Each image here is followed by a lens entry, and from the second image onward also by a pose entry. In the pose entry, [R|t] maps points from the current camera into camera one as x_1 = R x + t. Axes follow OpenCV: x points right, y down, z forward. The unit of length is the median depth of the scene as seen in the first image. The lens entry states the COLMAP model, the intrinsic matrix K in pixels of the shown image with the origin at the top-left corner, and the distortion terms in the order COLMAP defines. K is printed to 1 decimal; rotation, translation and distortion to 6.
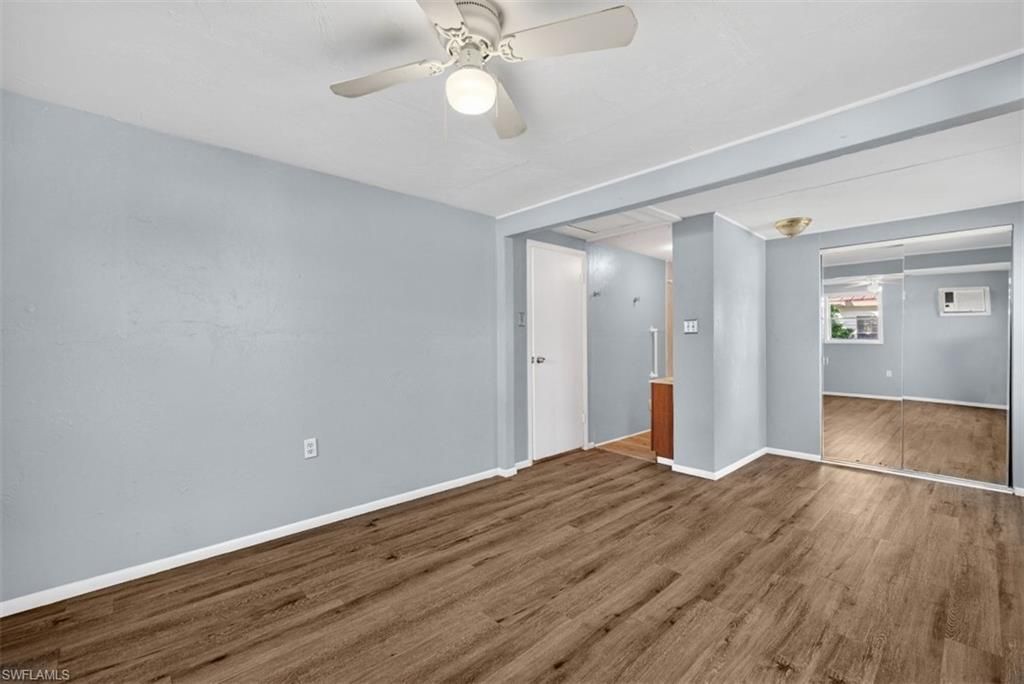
lens RADIAL K [[430.0, 0, 515.6], [0, 430.0, 340.5], [0, 0, 1]] dist [0.008302, -0.000186]
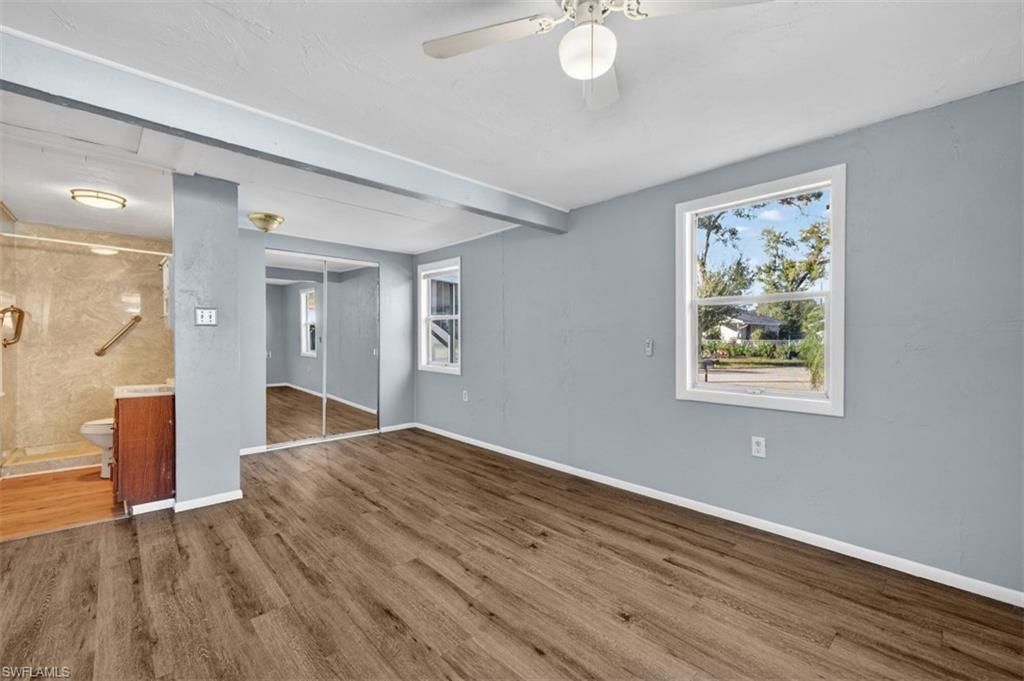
lens RADIAL K [[430.0, 0, 517.4], [0, 430.0, 341.0], [0, 0, 1]] dist [0.008302, -0.000186]
pose [[0.000340, -0.006074, 0.999981, -0.607504], [-0.004486, 0.999971, 0.006075, 0.006766], [-0.999990, -0.004488, 0.000313, 0.699156]]
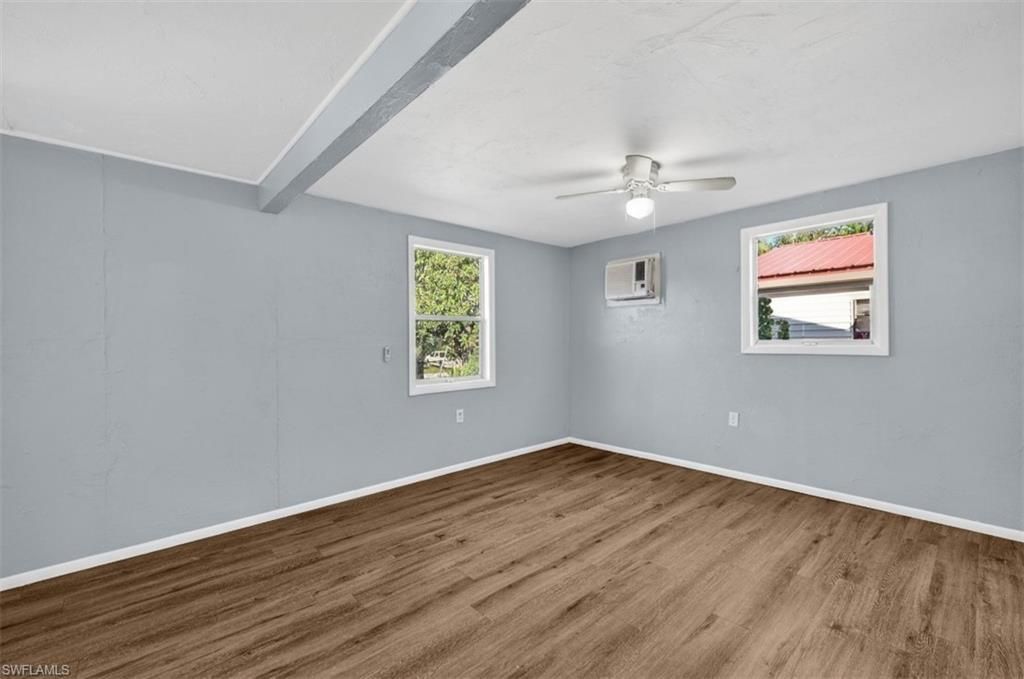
lens RADIAL K [[430.0, 0, 515.5], [0, 430.0, 342.5], [0, 0, 1]] dist [0.008302, -0.000186]
pose [[-0.999836, 0.011193, 0.014231, 0.251780], [0.011177, 0.999937, -0.001198, 0.001464], [-0.014243, -0.001039, -0.999898, 1.739321]]
